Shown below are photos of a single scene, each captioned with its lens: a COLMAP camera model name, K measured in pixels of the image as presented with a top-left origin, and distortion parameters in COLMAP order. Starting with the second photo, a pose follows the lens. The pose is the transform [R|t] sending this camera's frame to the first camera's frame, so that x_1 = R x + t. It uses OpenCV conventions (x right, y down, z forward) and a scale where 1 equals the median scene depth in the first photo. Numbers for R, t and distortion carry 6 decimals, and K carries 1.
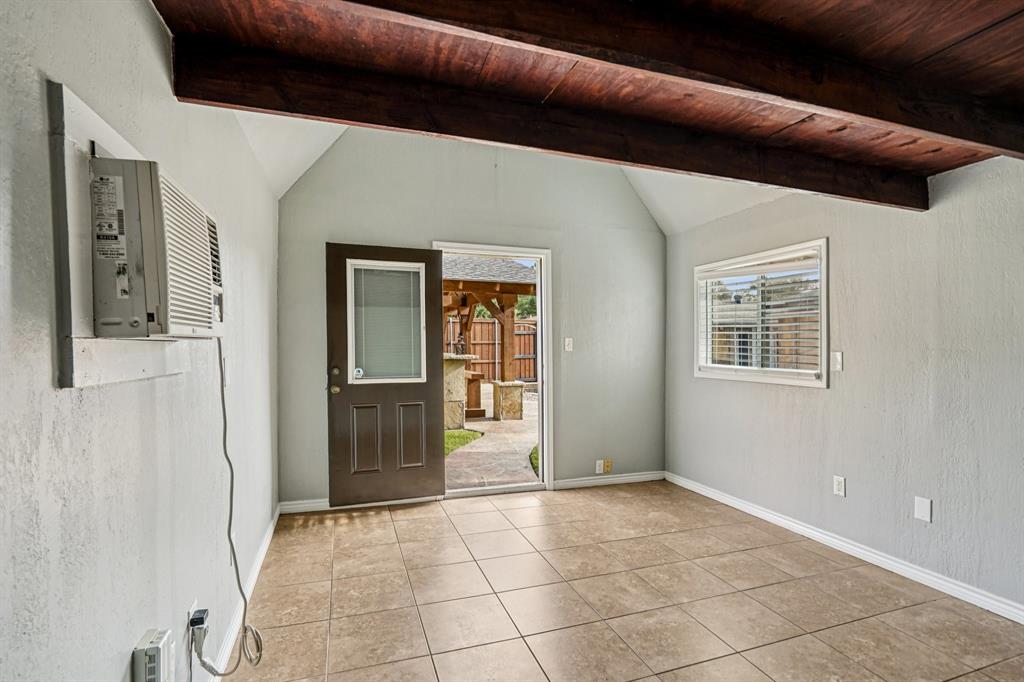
lens RADIAL K [[492.5, 0, 514.9], [0, 492.5, 346.9], [0, 0, 1]] dist [-0.018135, 0.001857]
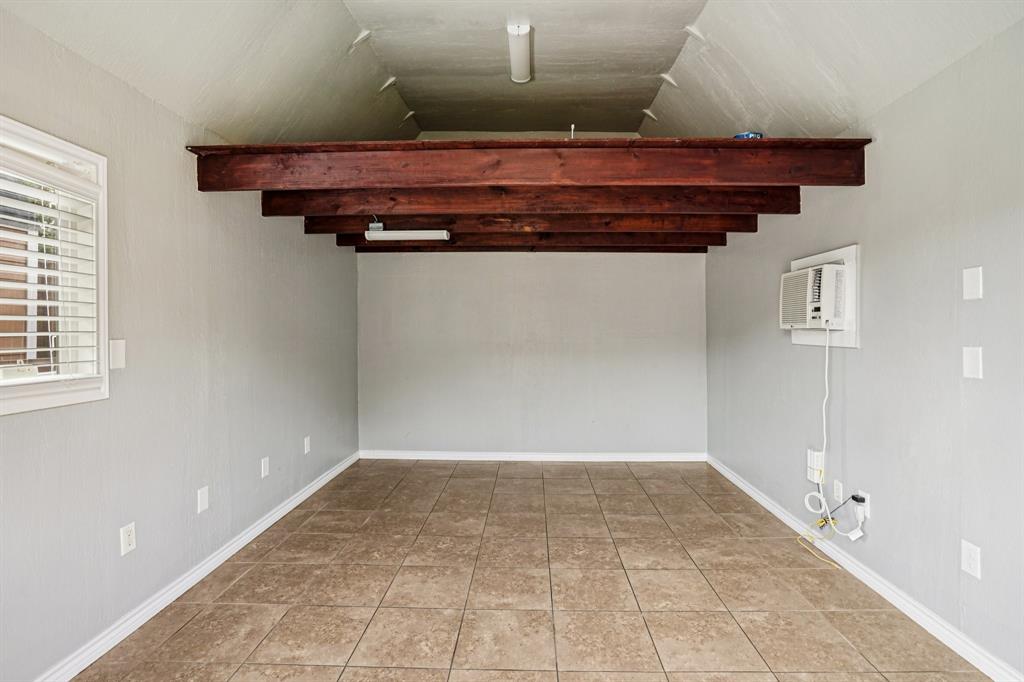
lens RADIAL K [[492.5, 0, 514.9], [0, 492.5, 346.9], [0, 0, 1]] dist [-0.018135, 0.001857]
pose [[-0.932042, -0.017604, 0.361922, -0.082511], [-0.004592, 0.999313, 0.036780, -0.008205], [-0.362321, 0.032618, -0.931482, 1.664300]]
